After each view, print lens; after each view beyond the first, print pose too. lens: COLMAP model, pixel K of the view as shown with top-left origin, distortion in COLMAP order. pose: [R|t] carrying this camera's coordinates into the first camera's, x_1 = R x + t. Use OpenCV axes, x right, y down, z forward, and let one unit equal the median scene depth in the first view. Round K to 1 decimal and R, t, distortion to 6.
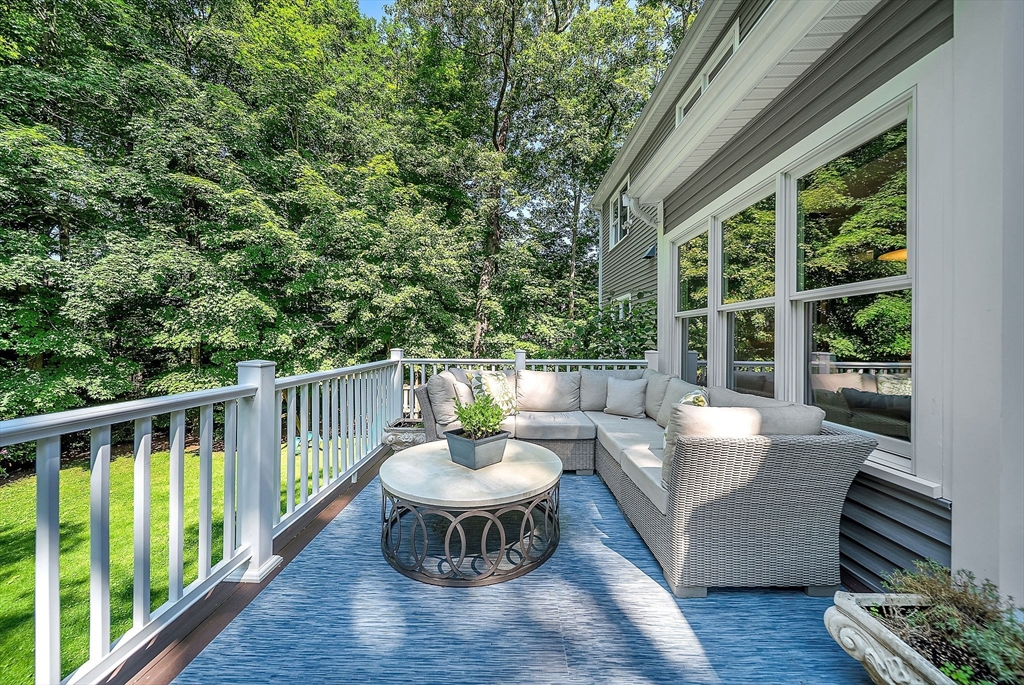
lens RADIAL K [[370.0, 0, 510.3], [0, 370.0, 339.9], [0, 0, 1]] dist [0.016157, 0.000037]
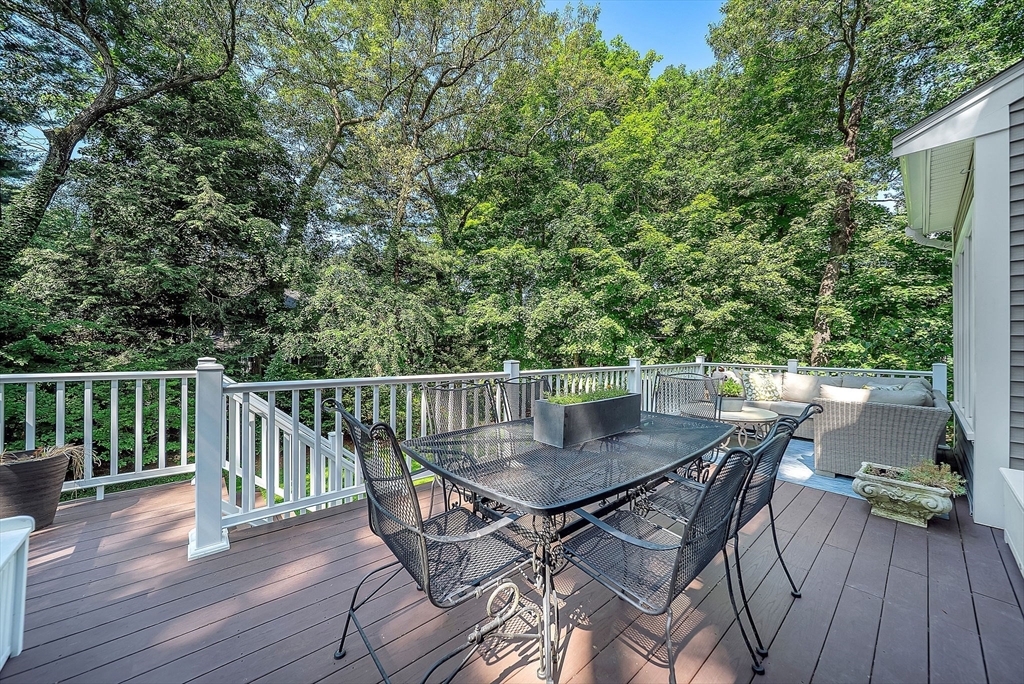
lens RADIAL K [[363.9, 0, 510.0], [0, 363.9, 339.1], [0, 0, 1]] dist [0.002042, 0.000126]
pose [[0.664963, -0.022321, -0.746543, 0.106325], [-0.012736, 0.999069, -0.041216, 0.022994], [0.746768, 0.036915, 0.664060, -0.226880]]
